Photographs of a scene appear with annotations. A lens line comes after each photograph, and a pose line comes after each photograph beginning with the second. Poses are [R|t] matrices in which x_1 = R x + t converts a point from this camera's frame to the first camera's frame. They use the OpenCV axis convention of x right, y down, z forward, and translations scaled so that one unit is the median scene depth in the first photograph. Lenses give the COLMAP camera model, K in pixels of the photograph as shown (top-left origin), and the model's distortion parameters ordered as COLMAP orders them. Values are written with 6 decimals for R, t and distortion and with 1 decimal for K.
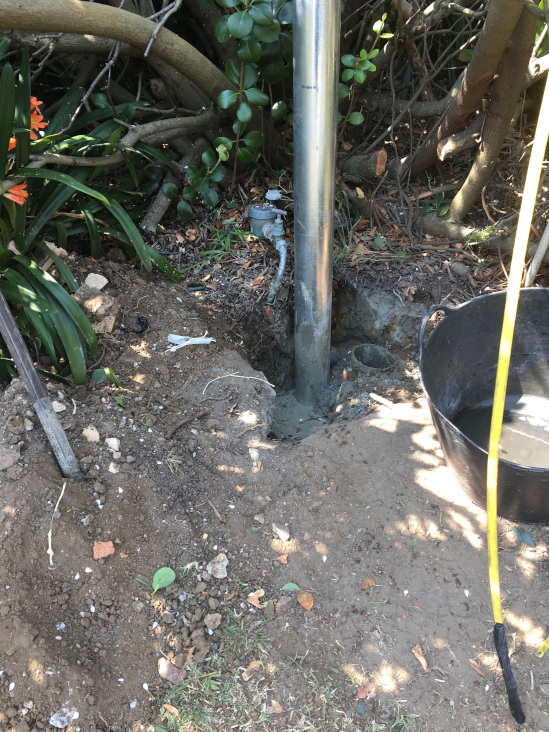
lens RADIAL K [[623.4, 0, 274.5], [0, 623.4, 366.0], [0, 0, 1]] dist [0.010101, 0.006210]
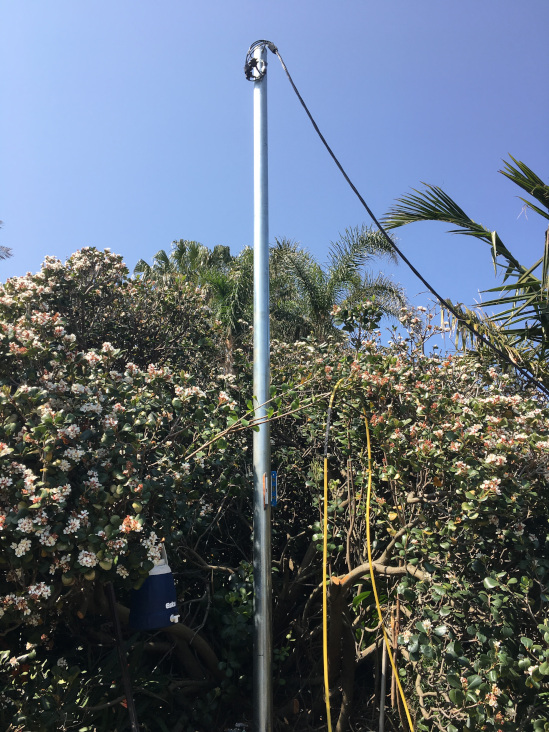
lens RADIAL K [[623.4, 0, 274.5], [0, 623.4, 366.0], [0, 0, 1]] dist [0.010101, 0.006210]
pose [[0.994909, 0.051023, 0.086906, -0.130703], [0.045305, 0.543861, -0.837951, 0.807809], [-0.090020, 0.837623, 0.538781, -1.024840]]
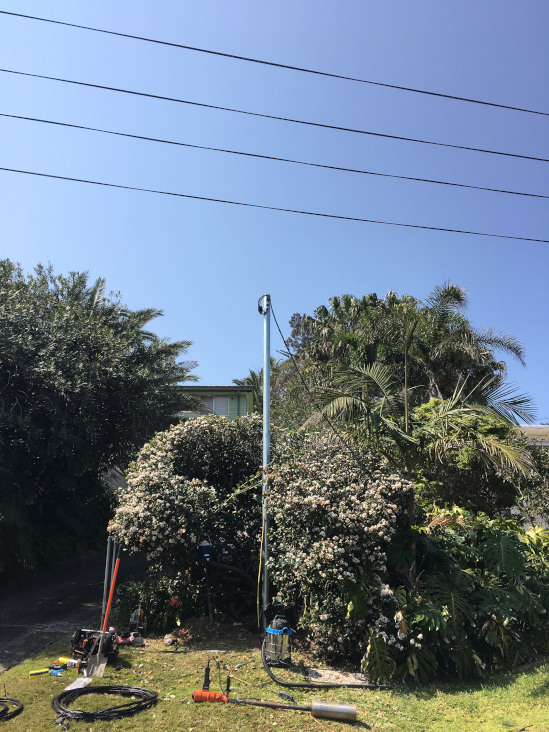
lens RADIAL K [[623.4, 0, 274.5], [0, 623.4, 366.0], [0, 0, 1]] dist [0.010101, 0.006210]
pose [[0.956620, -0.081135, -0.279812, 2.488518], [-0.188310, 0.560646, -0.806359, 3.608368], [0.222299, 0.824071, 0.521047, -4.207167]]
